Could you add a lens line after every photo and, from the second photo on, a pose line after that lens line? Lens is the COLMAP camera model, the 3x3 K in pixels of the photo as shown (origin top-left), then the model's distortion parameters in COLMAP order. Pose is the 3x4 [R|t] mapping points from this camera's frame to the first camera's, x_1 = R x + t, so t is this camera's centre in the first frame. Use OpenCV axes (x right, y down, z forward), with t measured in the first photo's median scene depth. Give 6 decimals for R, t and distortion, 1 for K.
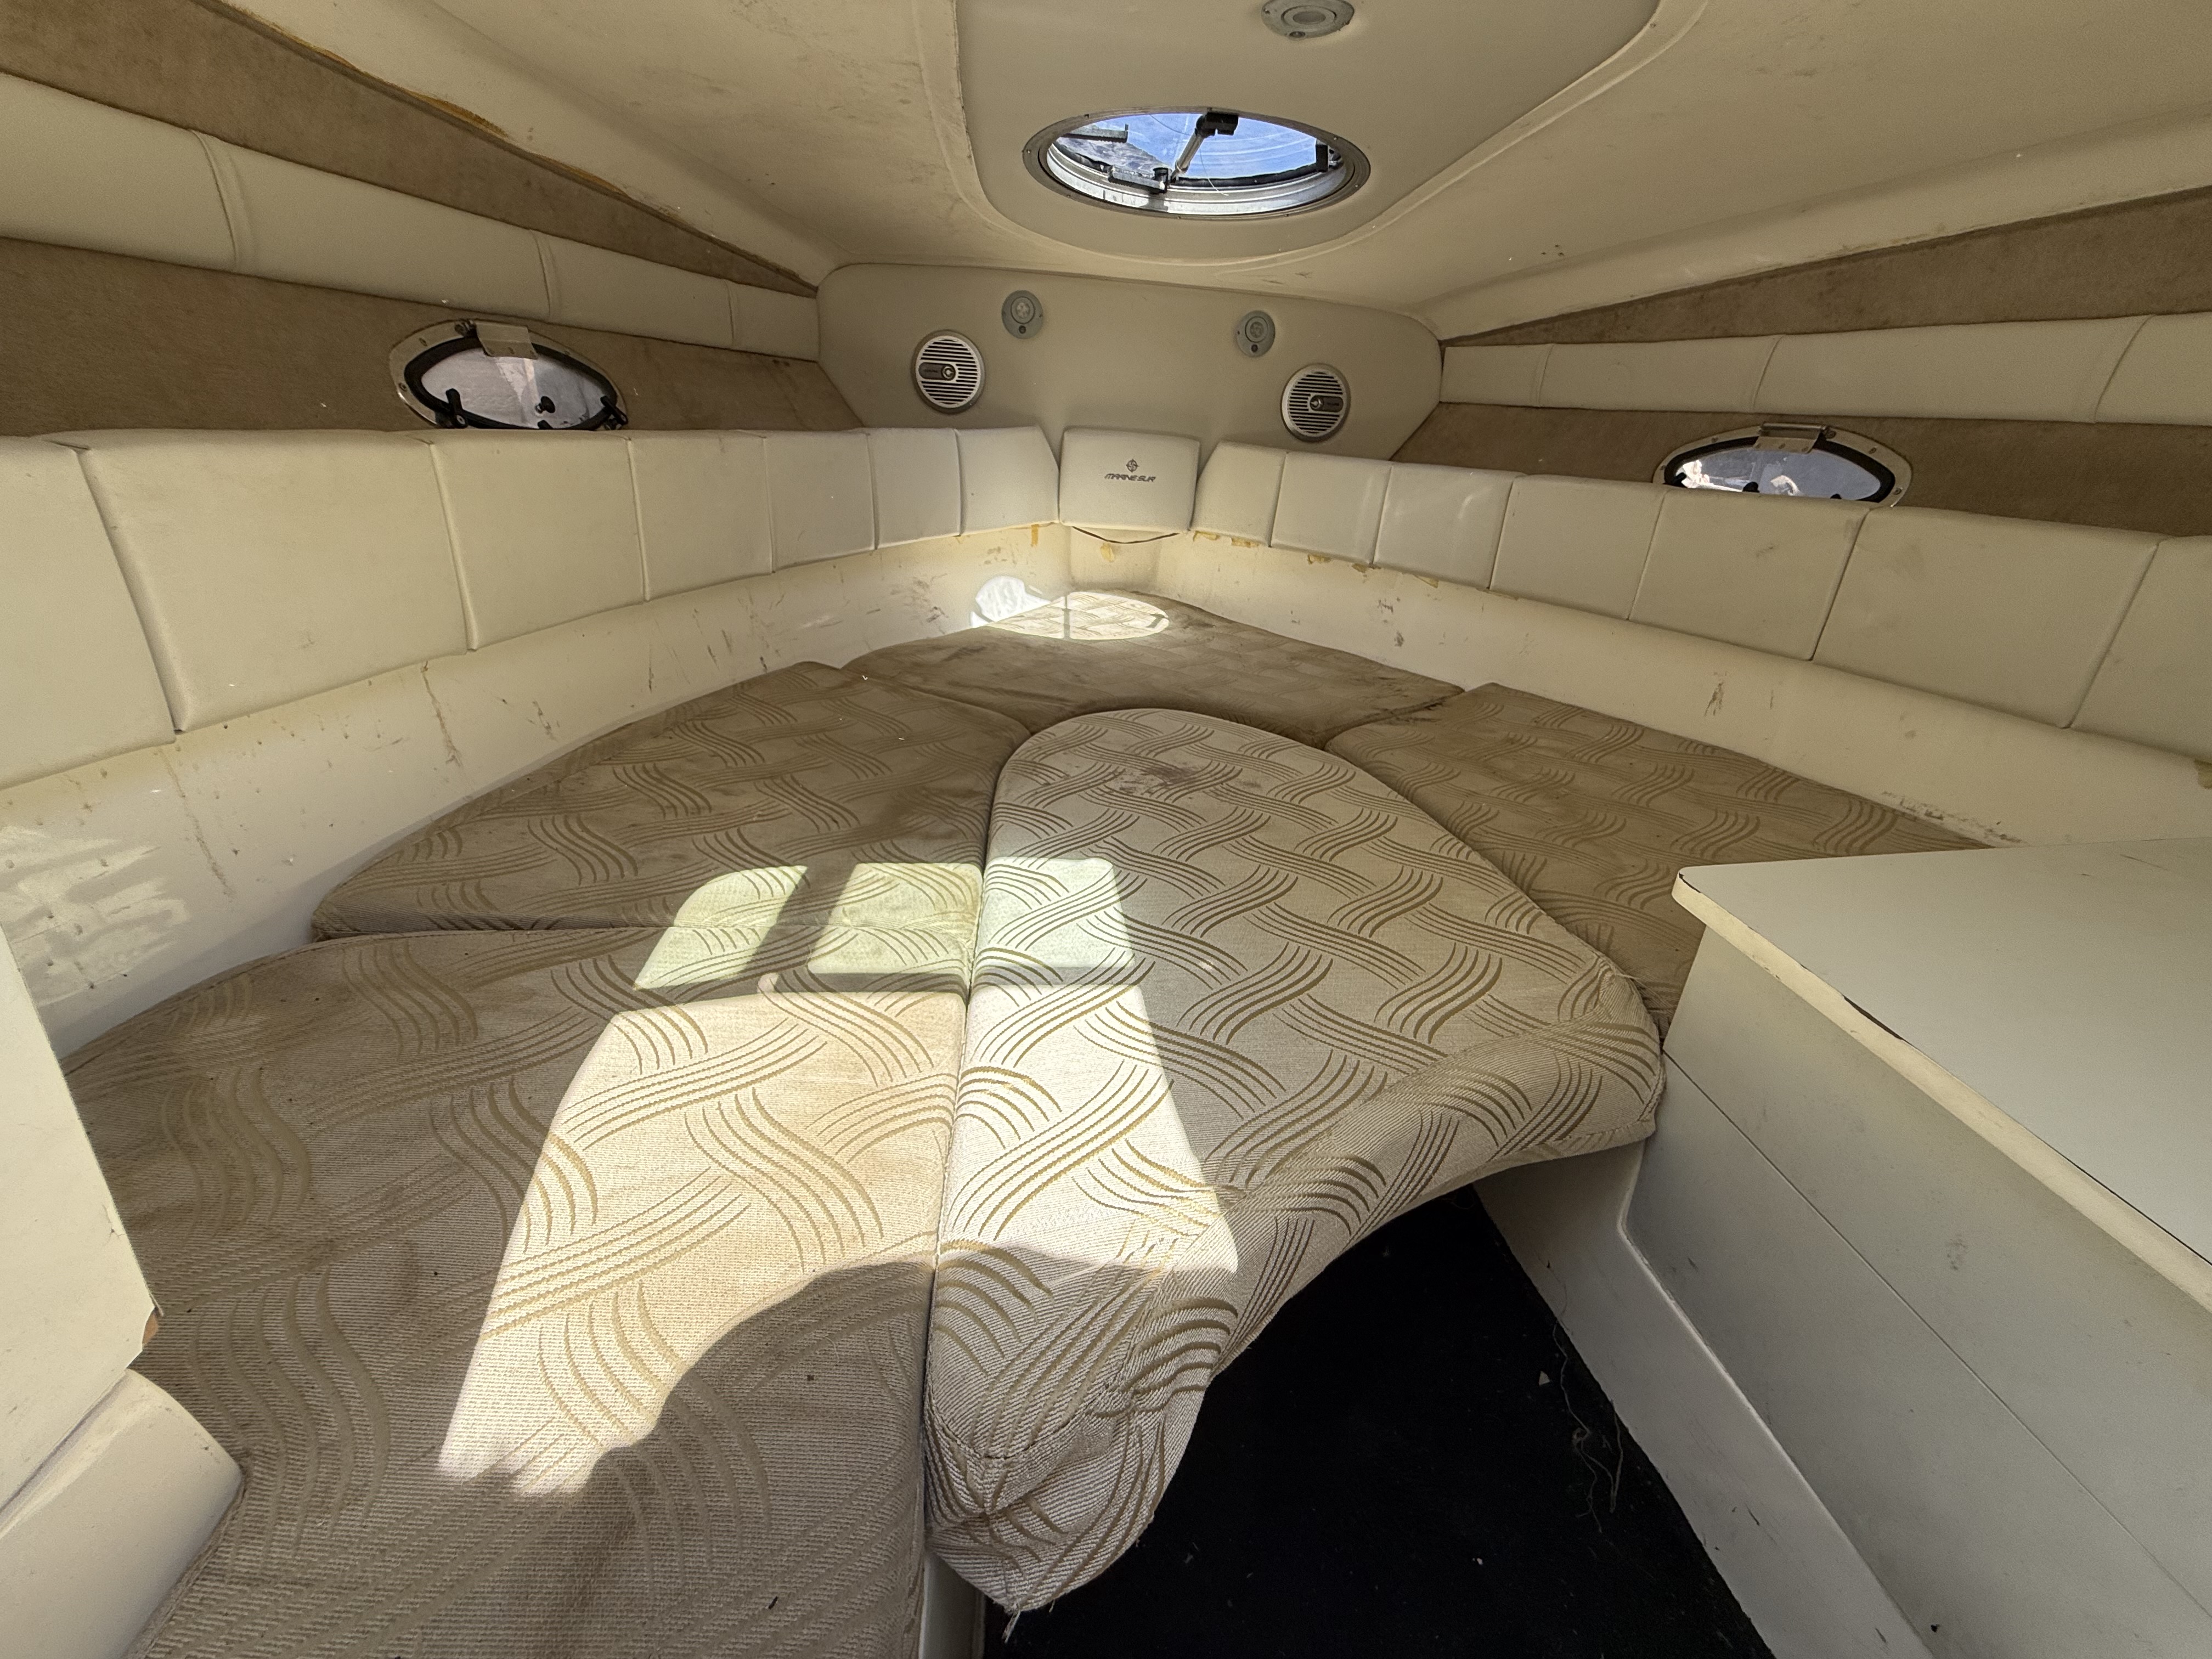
lens RADIAL K [[877.5, 0, 1106.5], [0, 877.5, 824.0], [0, 0, 1]] dist [-0.001538, 0.005582]
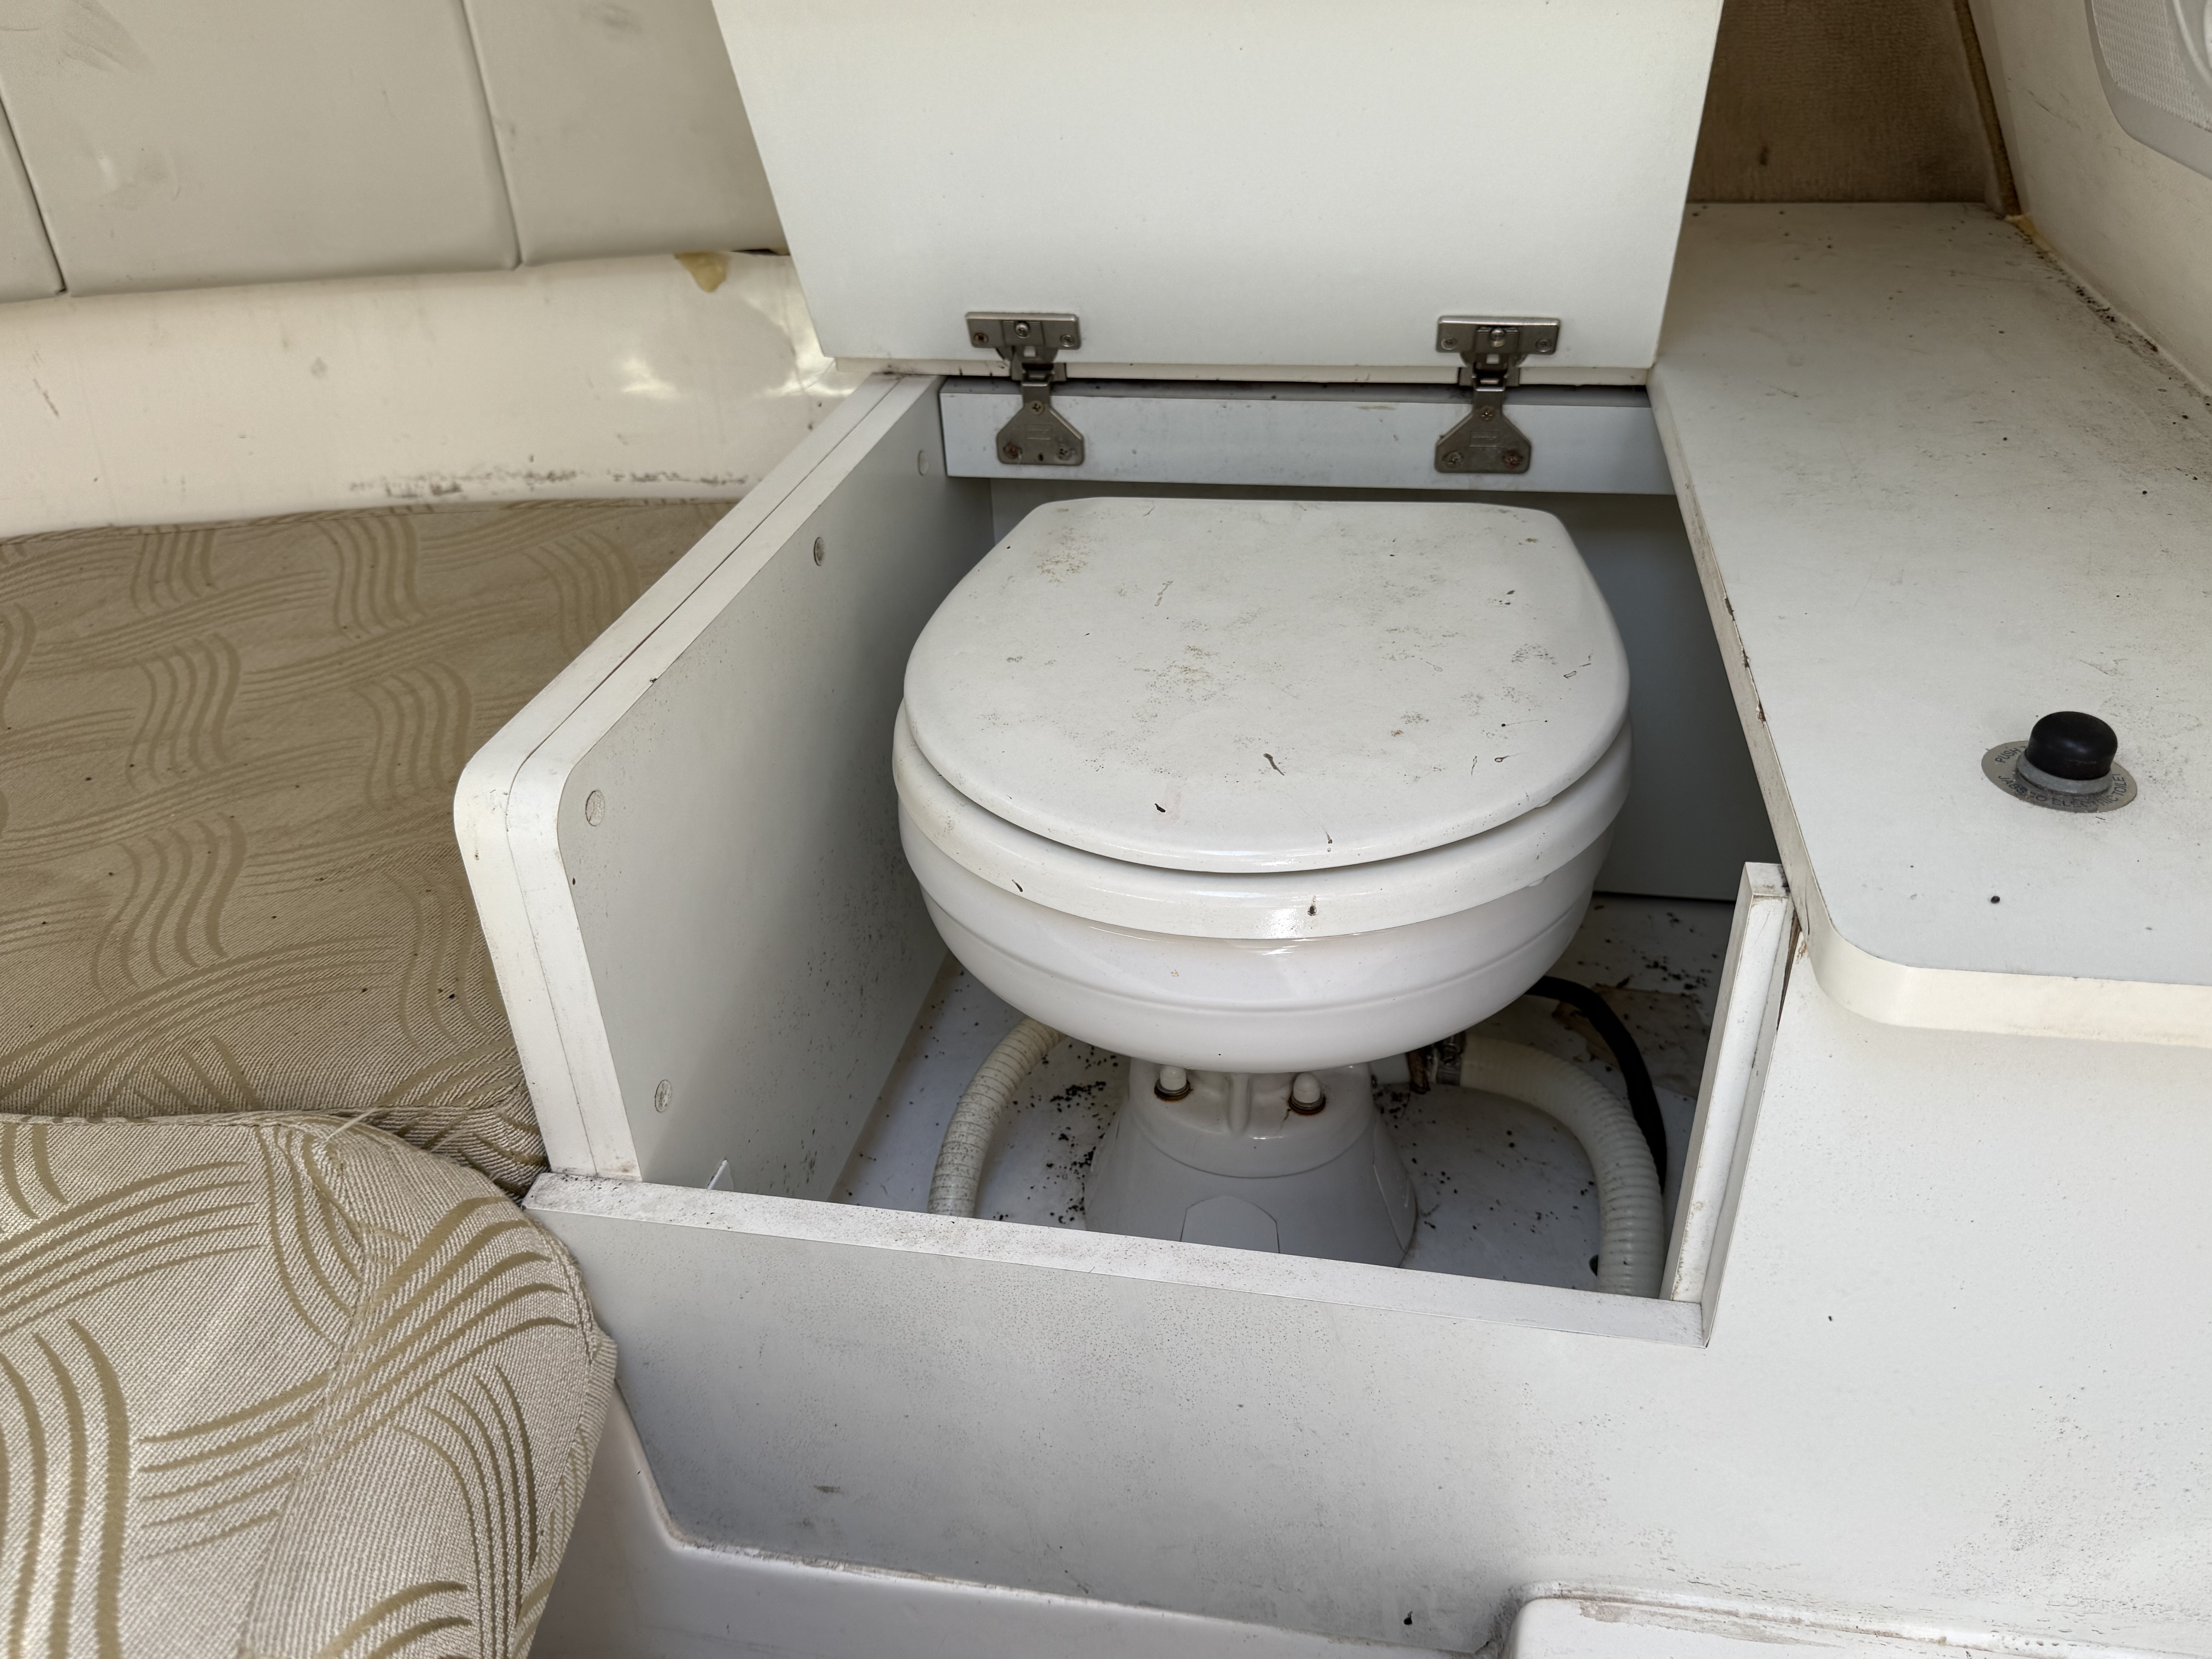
lens RADIAL K [[1729.1, 0, 1106.0], [0, 1729.1, 829.5], [0, 0, 1]] dist [-0.034101, -0.003244]
pose [[0.259422, -0.521795, 0.812668, 0.128150], [0.456274, 0.807863, 0.373056, -0.063413], [-0.851184, 0.274021, 0.447659, 0.335879]]
